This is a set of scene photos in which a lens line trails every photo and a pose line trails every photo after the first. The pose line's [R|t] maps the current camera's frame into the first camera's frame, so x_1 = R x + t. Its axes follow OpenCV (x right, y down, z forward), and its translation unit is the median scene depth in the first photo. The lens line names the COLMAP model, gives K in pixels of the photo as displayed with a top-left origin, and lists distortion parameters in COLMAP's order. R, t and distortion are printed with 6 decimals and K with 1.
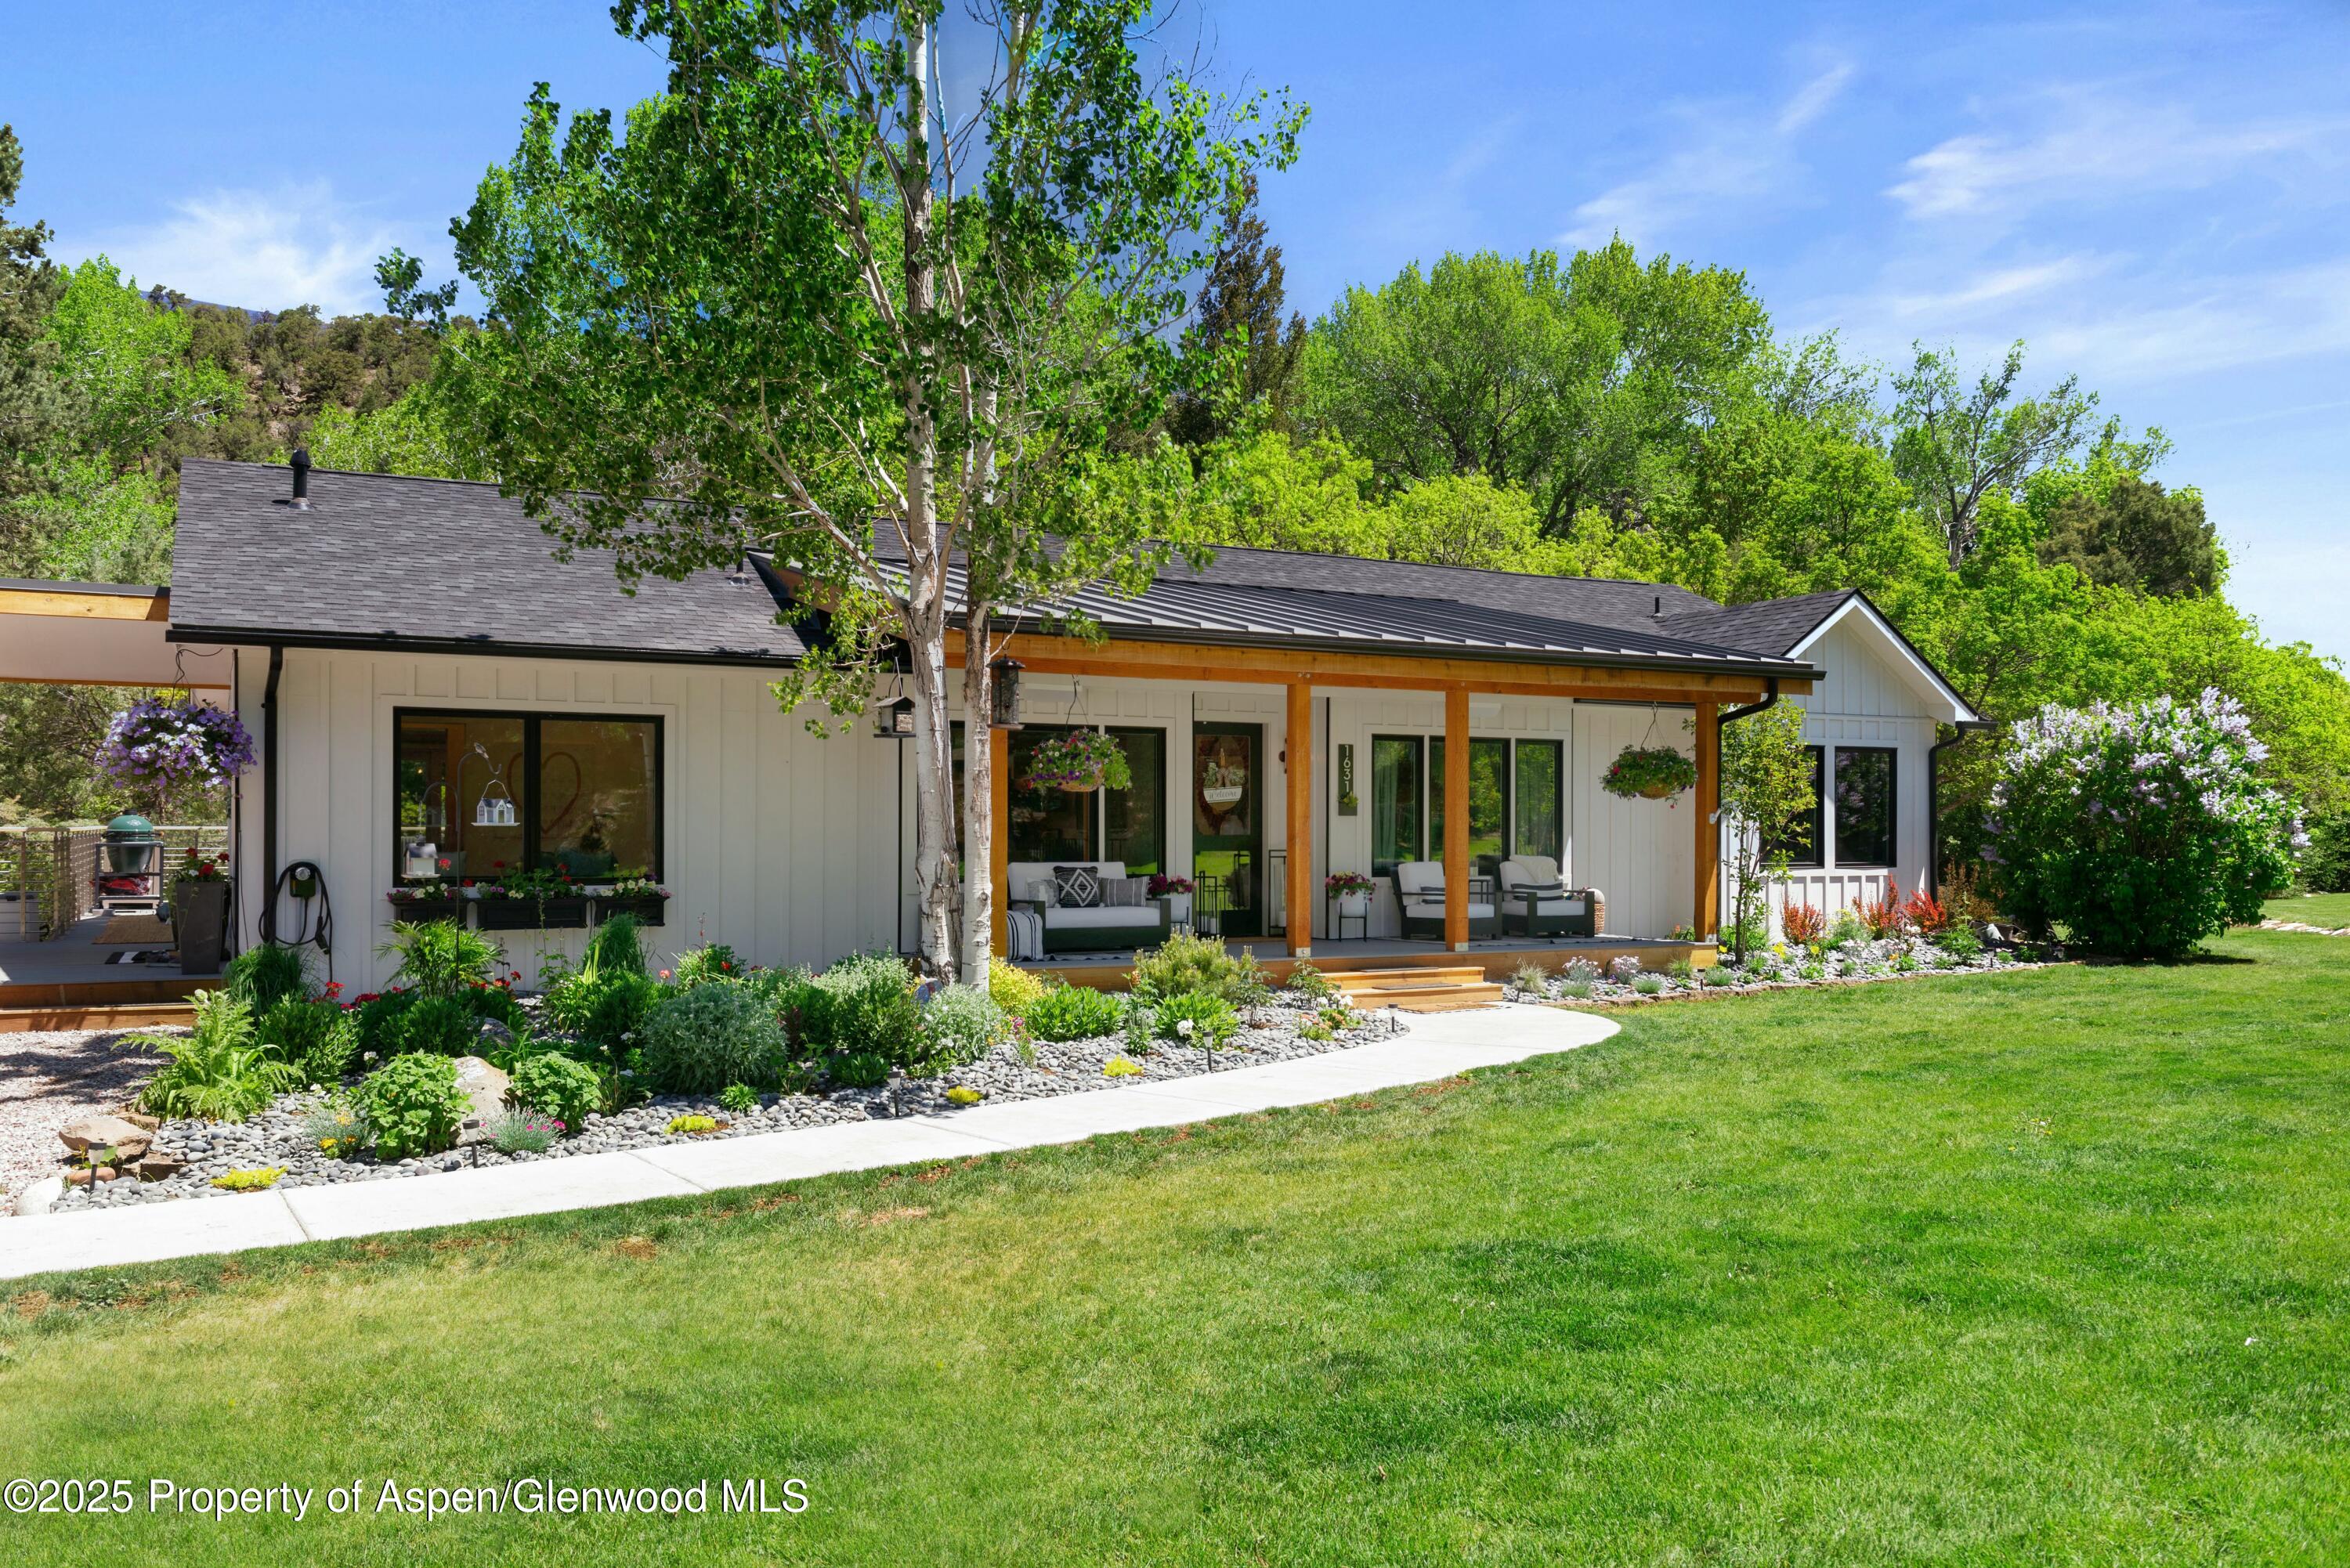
lens RADIAL K [[1744.0, 0, 1175.0], [0, 1744.0, 784.0], [0, 0, 1]] dist [0.007915, 0.001520]
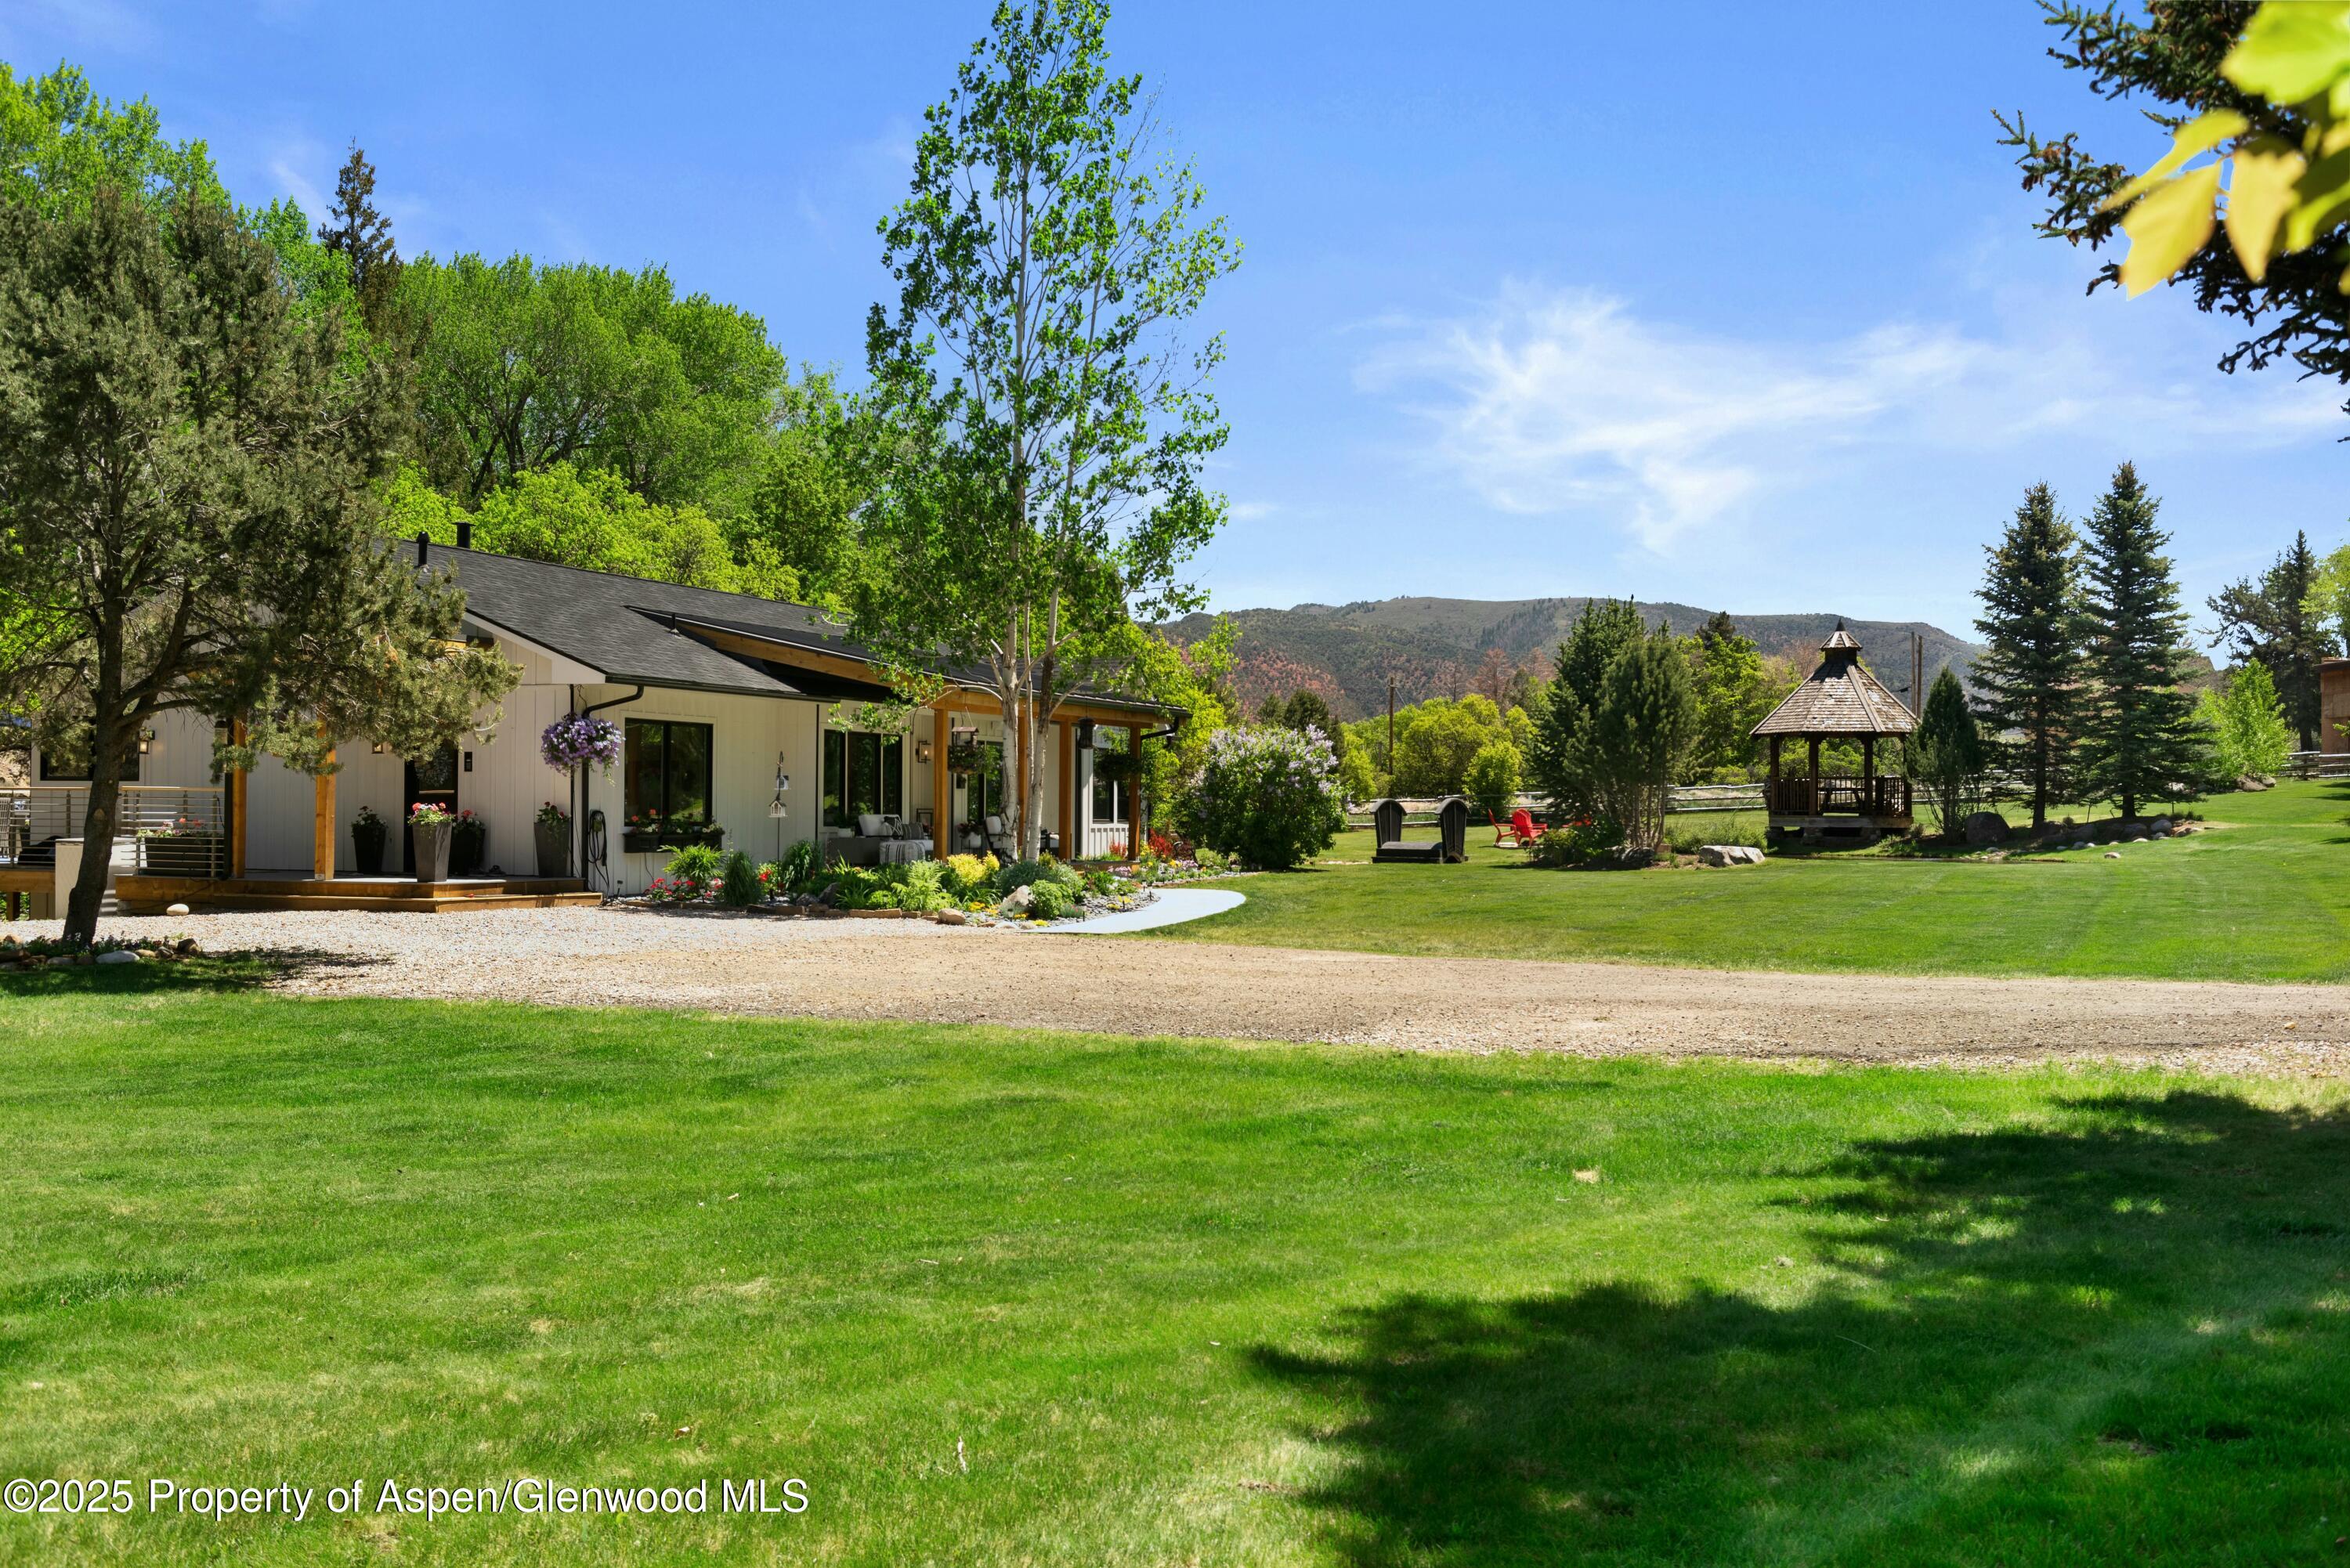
lens RADIAL K [[2246.5, 0, 1175.0], [0, 2246.5, 784.0], [0, 0, 1]] dist [0.000095, 0.000186]
pose [[0.751105, 0.011436, 0.660084, -1.175909], [-0.019235, 0.999805, 0.004566, -0.001056], [-0.659903, -0.016126, 0.751178, -0.766208]]
